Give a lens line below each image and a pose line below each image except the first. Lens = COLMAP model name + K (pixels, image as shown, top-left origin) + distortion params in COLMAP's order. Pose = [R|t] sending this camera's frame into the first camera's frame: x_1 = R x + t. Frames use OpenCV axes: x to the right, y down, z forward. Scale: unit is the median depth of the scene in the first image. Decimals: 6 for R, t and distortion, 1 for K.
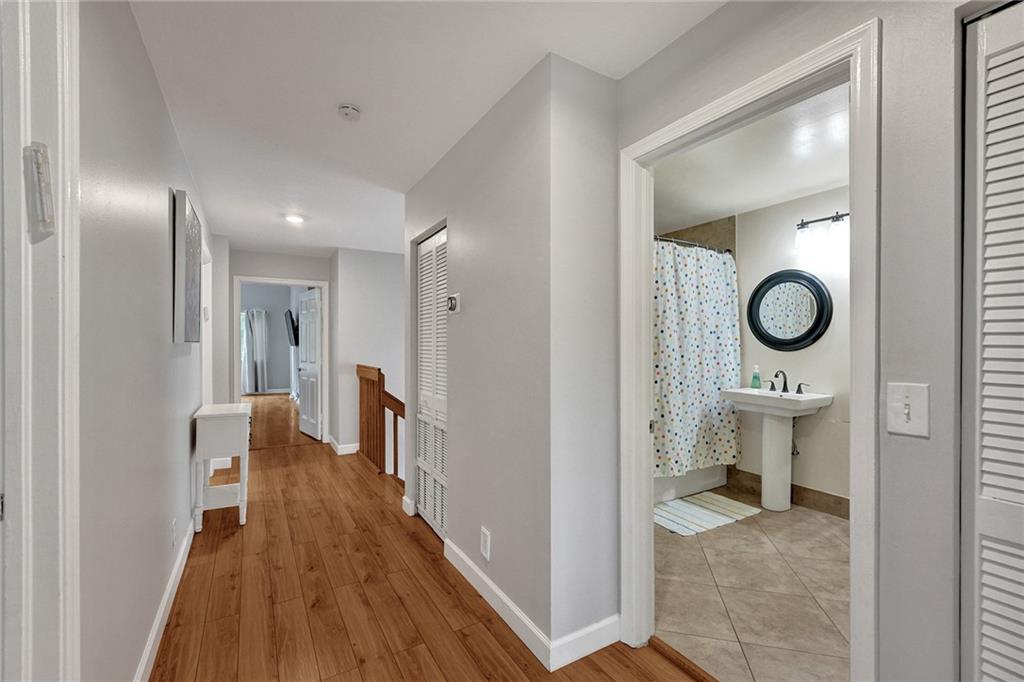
lens RADIAL K [[432.2, 0, 512.5], [0, 432.2, 348.4], [0, 0, 1]] dist [-0.016465, 0.000048]
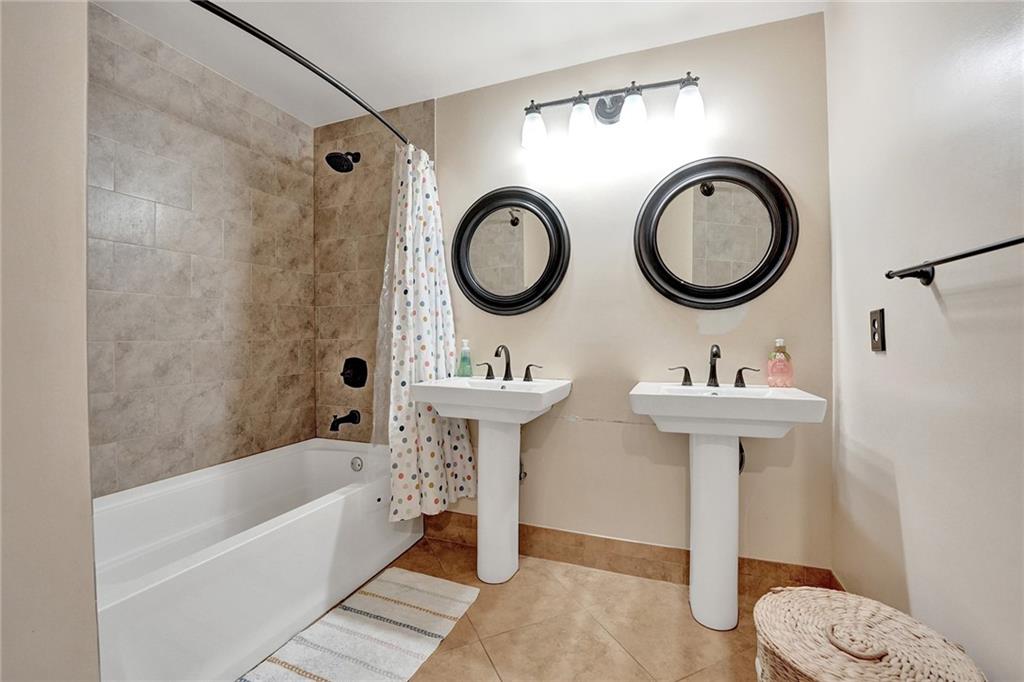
lens RADIAL K [[432.2, 0, 509.6], [0, 432.2, 342.2], [0, 0, 1]] dist [-0.016465, 0.000048]
pose [[0.796749, -0.004058, 0.604296, 0.262636], [0.008620, 0.999952, -0.004651, 0.050129], [-0.604248, 0.008915, 0.796746, 0.506431]]
